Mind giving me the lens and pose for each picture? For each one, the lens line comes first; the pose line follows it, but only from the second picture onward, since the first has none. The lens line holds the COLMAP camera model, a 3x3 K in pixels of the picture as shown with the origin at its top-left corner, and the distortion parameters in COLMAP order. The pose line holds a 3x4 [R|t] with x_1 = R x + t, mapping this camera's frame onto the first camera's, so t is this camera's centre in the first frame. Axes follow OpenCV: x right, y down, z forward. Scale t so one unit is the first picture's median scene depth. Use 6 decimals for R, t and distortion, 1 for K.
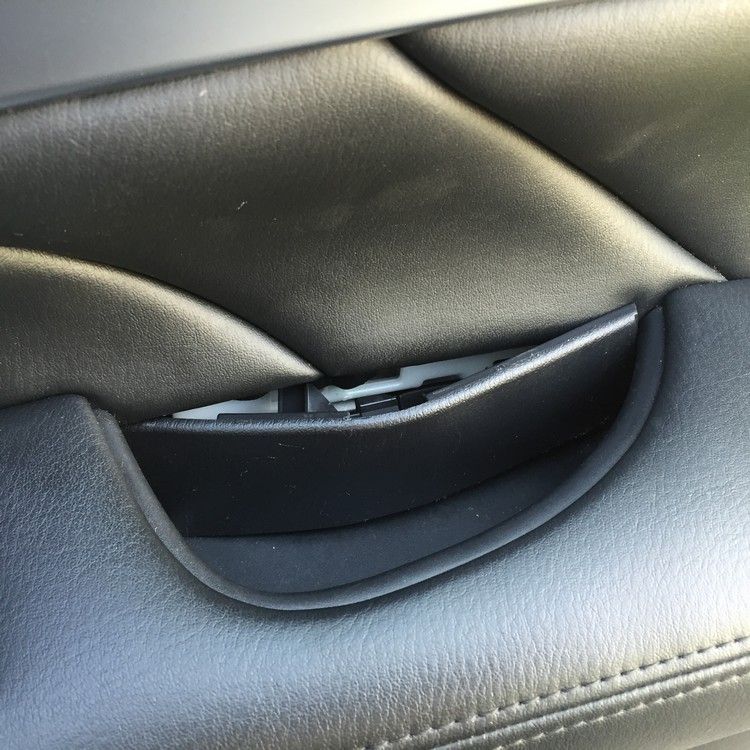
lens RADIAL K [[900.4, 0, 351.7], [0, 900.4, 336.7], [0, 0, 1]] dist [0.127830, -0.249672]
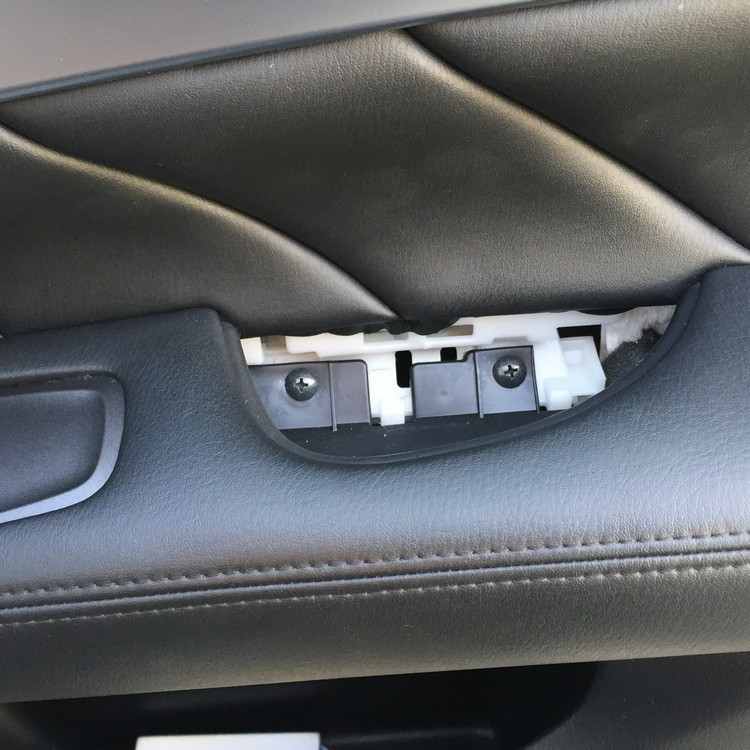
lens RADIAL K [[900.4, 0, 351.7], [0, 900.4, 336.7], [0, 0, 1]] dist [0.127830, -0.249672]
pose [[0.959002, 0.067854, -0.275156, 0.329789], [-0.093541, 0.992289, -0.081320, 0.231201], [0.267517, 0.103725, 0.957954, -0.288844]]
